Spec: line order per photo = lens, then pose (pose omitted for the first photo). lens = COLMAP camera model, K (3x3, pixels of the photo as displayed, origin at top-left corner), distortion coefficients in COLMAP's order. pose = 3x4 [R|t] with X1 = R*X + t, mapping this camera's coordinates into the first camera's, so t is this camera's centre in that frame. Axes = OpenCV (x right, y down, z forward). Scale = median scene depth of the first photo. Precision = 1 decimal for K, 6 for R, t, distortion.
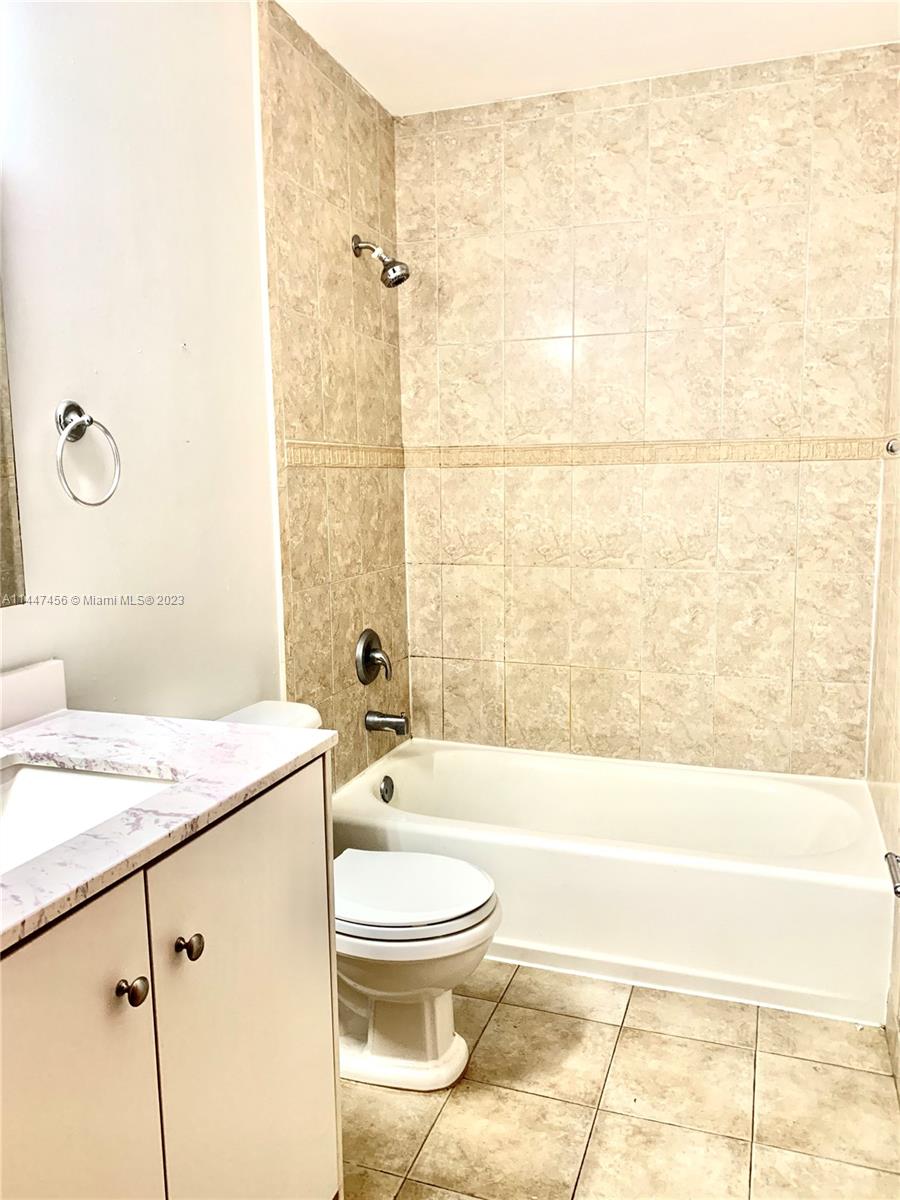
lens RADIAL K [[915.0, 0, 450.4], [0, 915.0, 595.9], [0, 0, 1]] dist [0.102524, -0.189024]
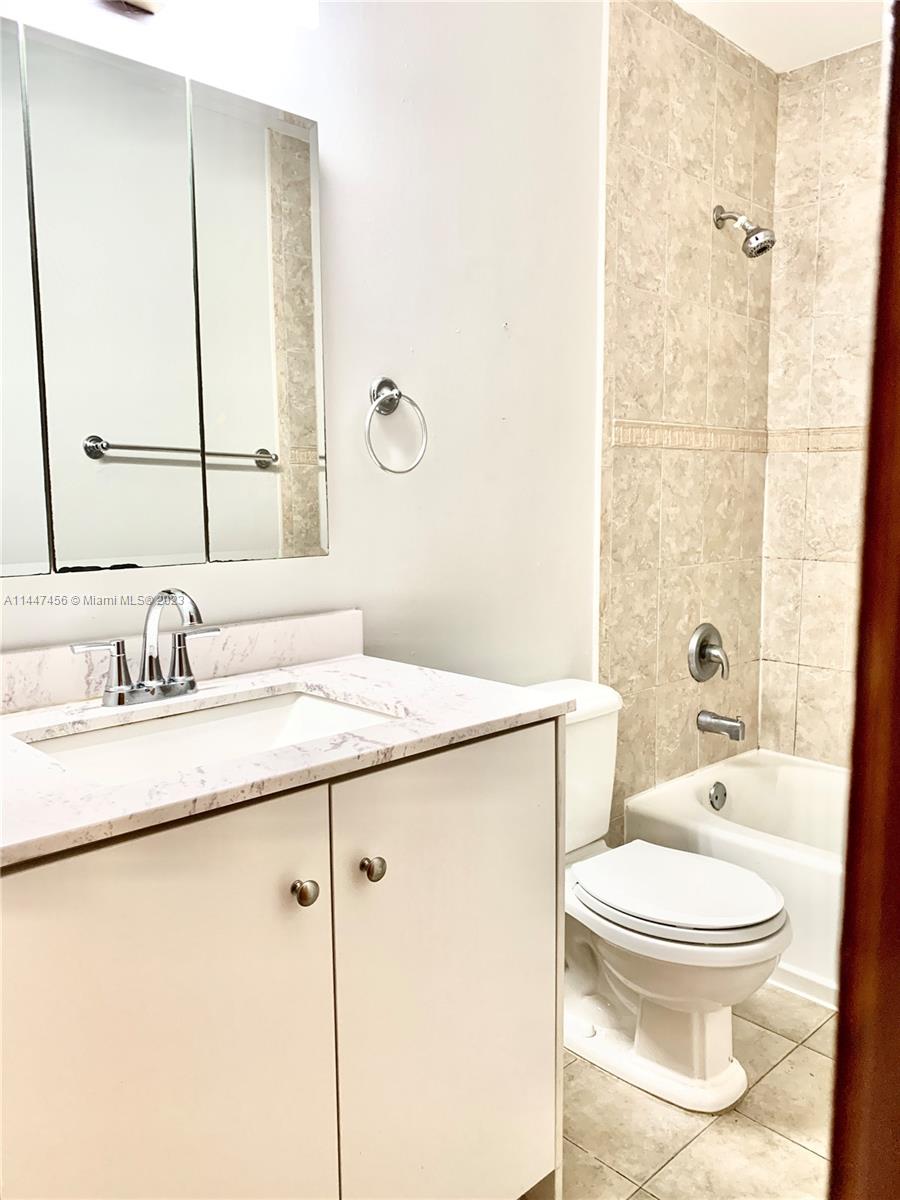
lens RADIAL K [[929.7, 0, 454.1], [0, 929.7, 595.8], [0, 0, 1]] dist [0.055300, -0.064261]
pose [[0.898852, 0.062722, -0.433740, 0.098375], [-0.067542, 0.997707, 0.004308, 0.023570], [0.433015, 0.025424, 0.901028, 0.027850]]
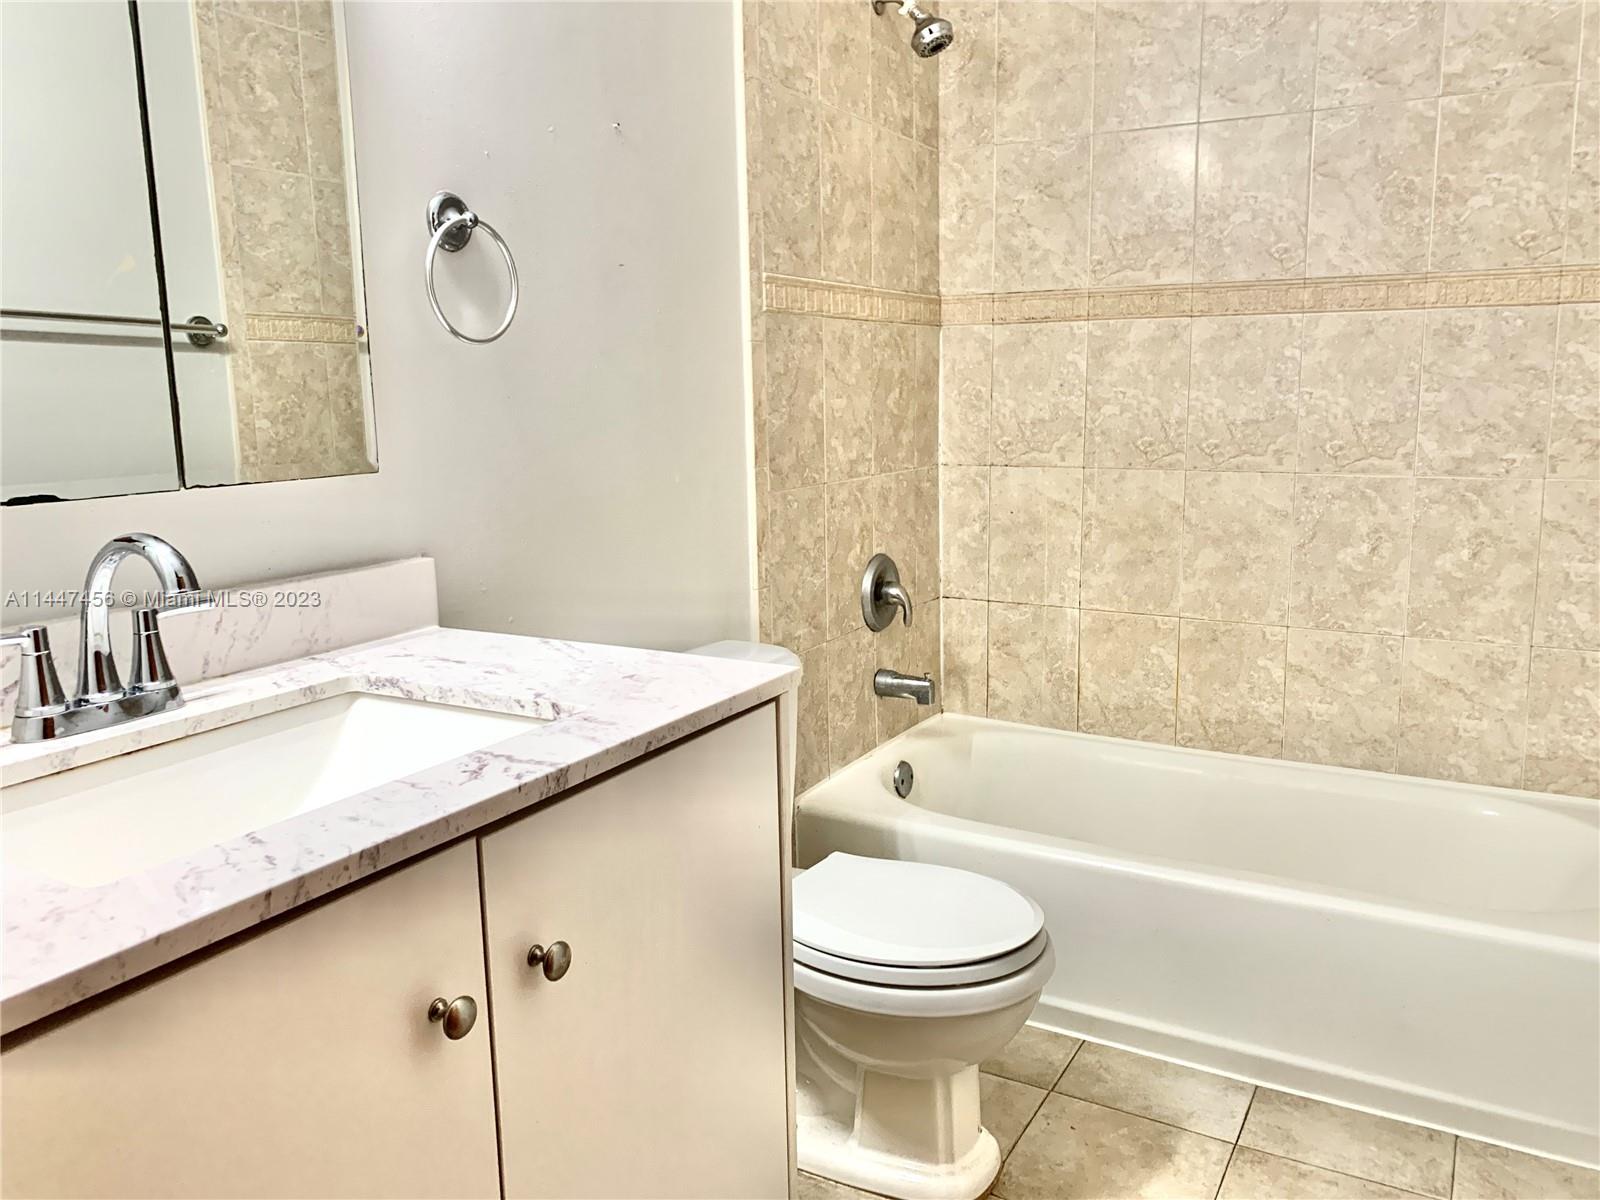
lens RADIAL K [[1227.1, 0, 821.2], [0, 1227.1, 579.7], [0, 0, 1]] dist [0.062634, -0.066449]
pose [[0.986642, 0.027547, -0.160557, 0.018405], [-0.022666, 0.999226, 0.032155, 0.029413], [0.161319, -0.028086, 0.986503, 0.065392]]
